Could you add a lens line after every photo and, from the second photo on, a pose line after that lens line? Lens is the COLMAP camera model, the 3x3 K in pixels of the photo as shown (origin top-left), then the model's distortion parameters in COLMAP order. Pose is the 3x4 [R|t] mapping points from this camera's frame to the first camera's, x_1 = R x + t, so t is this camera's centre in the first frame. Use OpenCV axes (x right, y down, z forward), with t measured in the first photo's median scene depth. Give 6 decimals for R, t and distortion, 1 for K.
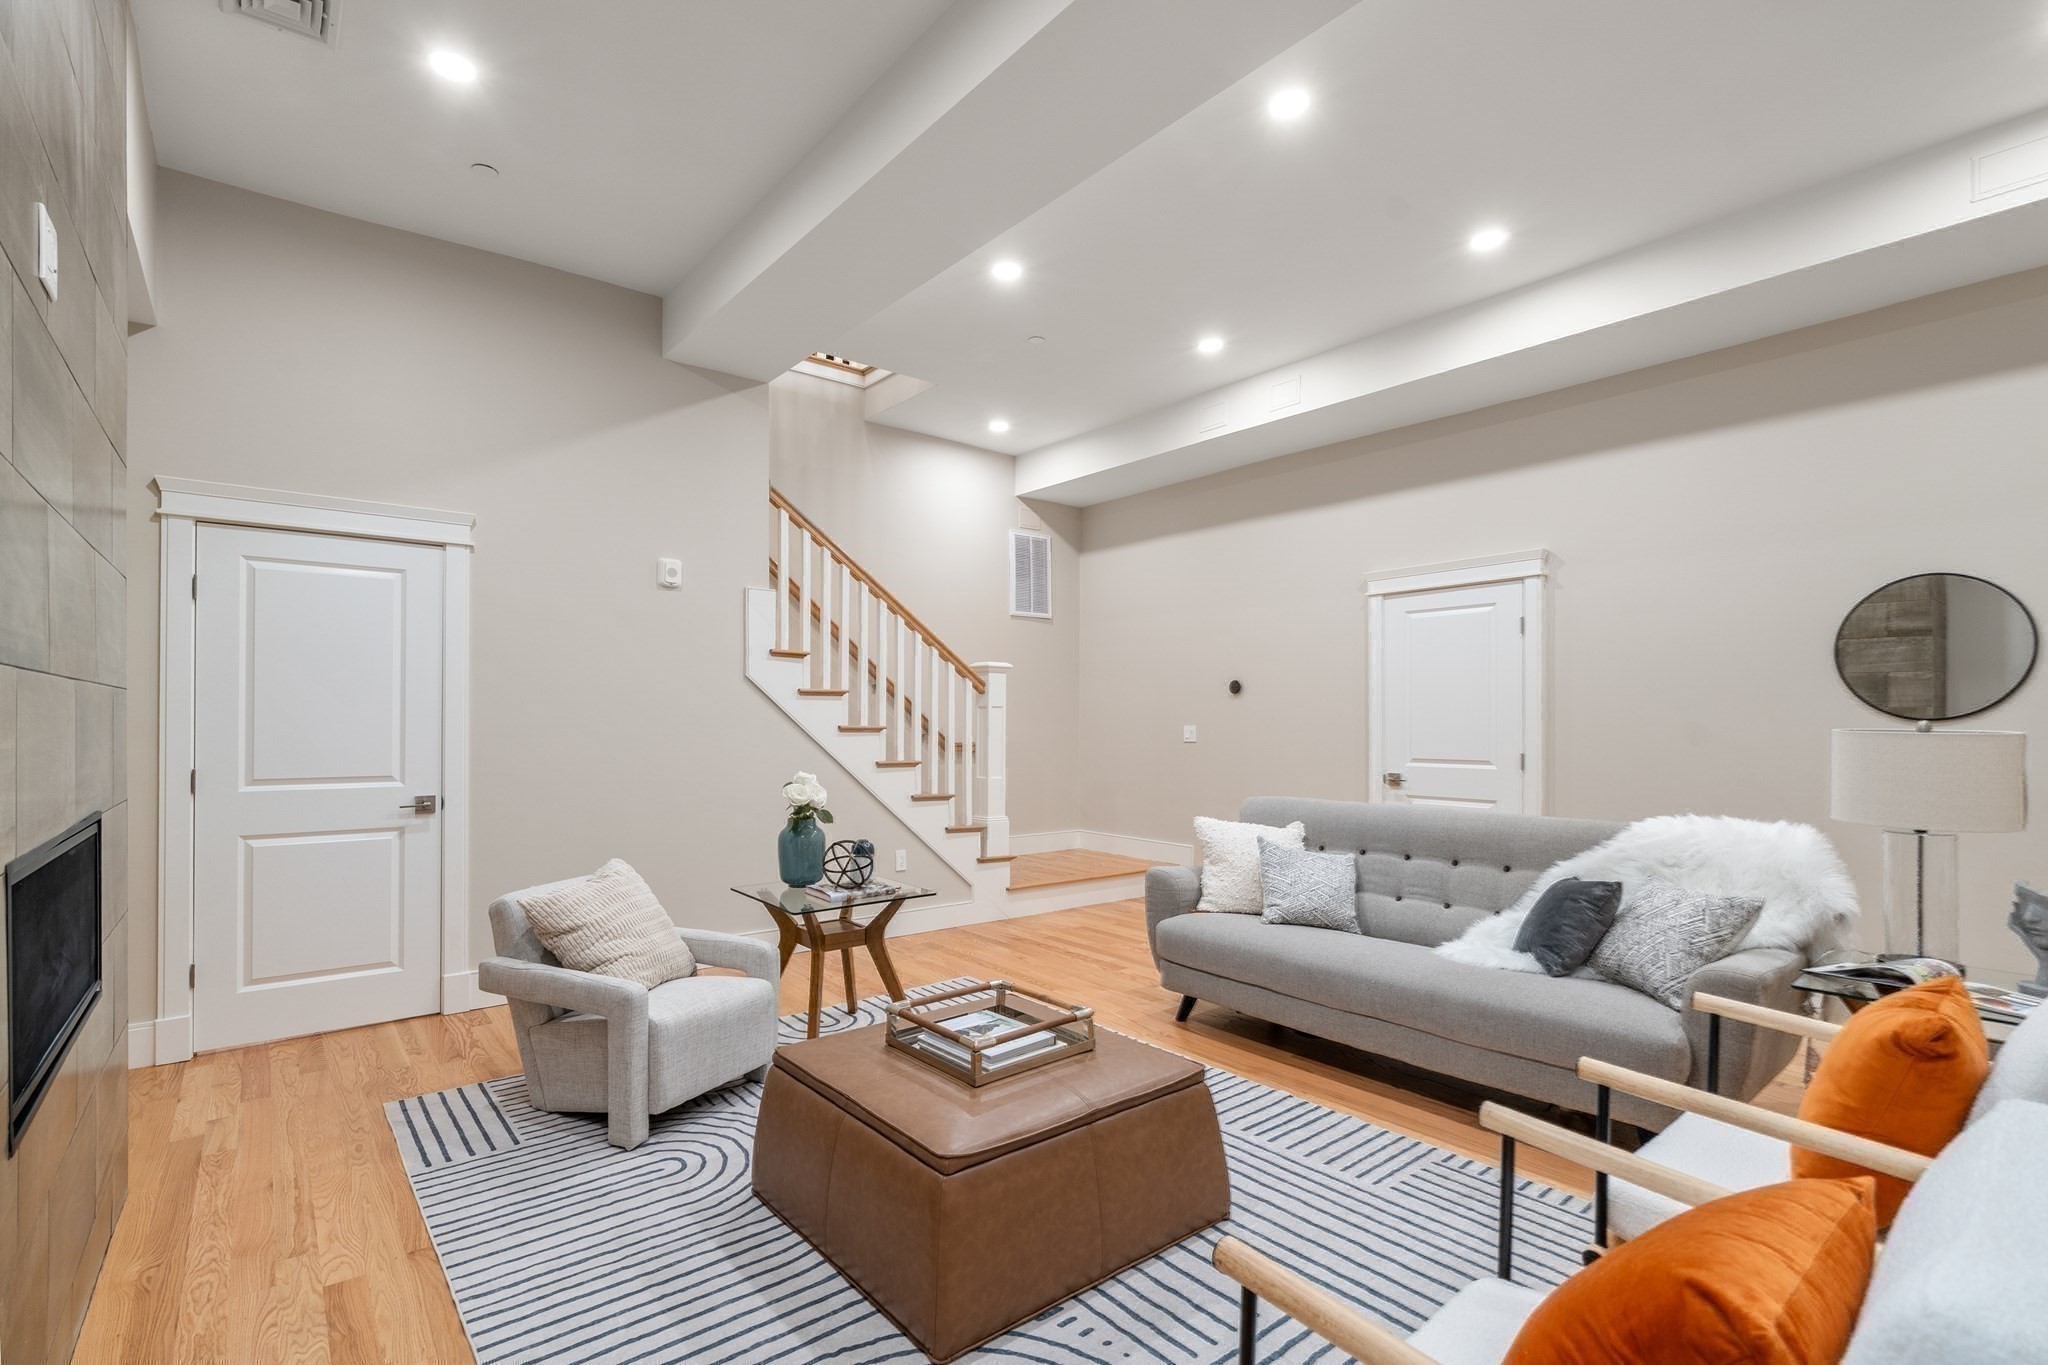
lens RADIAL K [[939.3, 0, 1045.7], [0, 939.3, 711.6], [0, 0, 1]] dist [-0.004253, 0.002250]
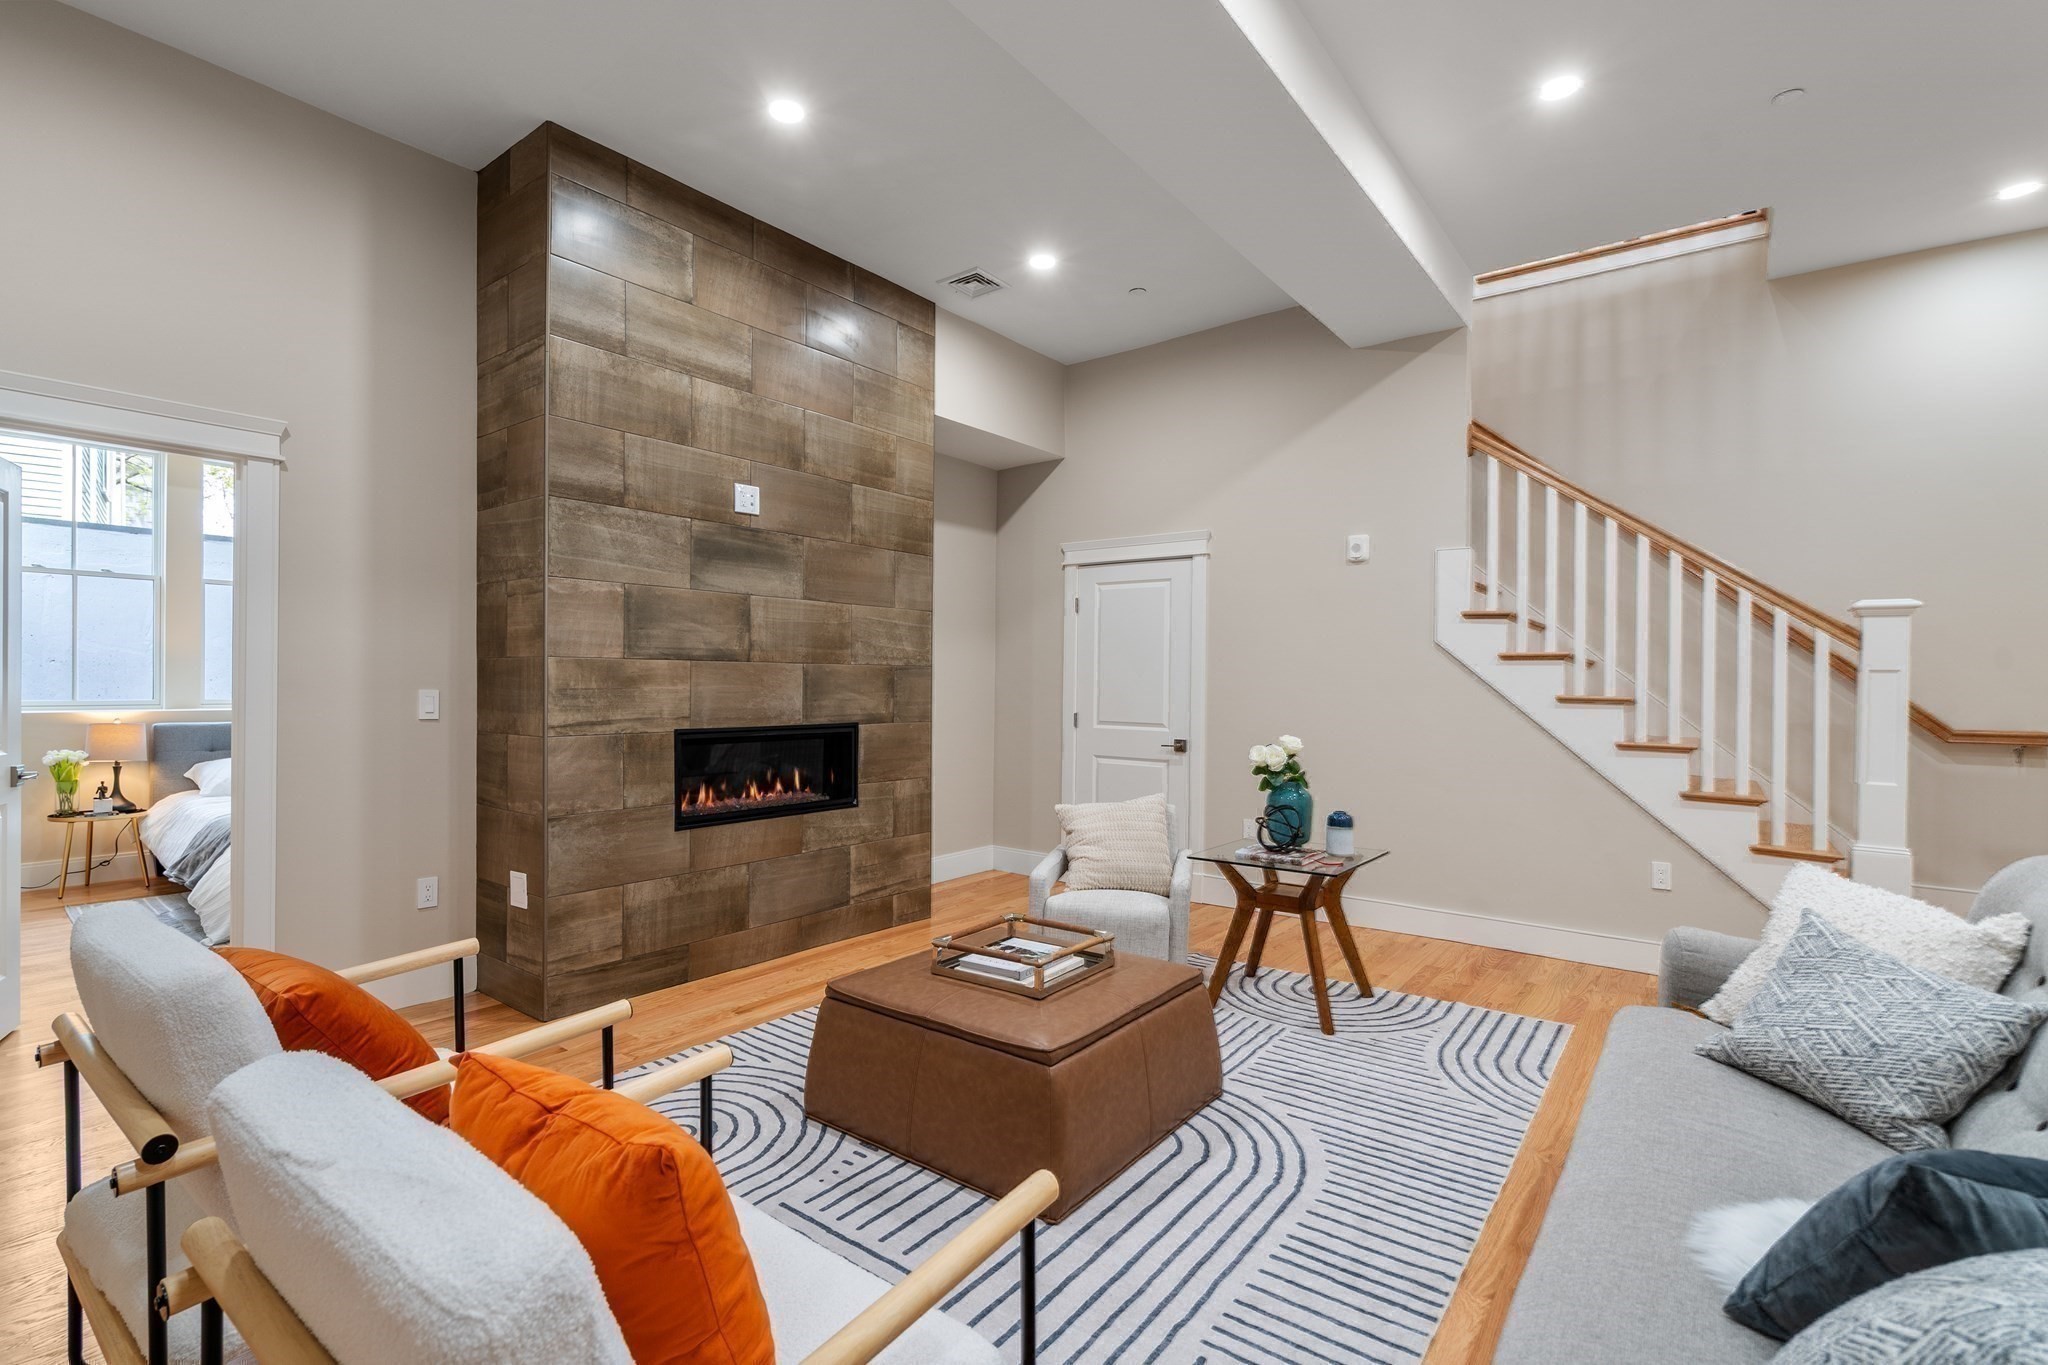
lens RADIAL K [[939.3, 0, 1019.4], [0, 939.3, 686.0], [0, 0, 1]] dist [-0.004253, 0.002250]
pose [[0.233704, 0.005531, -0.972292, 0.631522], [-0.001651, 0.999985, 0.005292, 0.003780], [0.972306, 0.000369, 0.233709, 0.440491]]
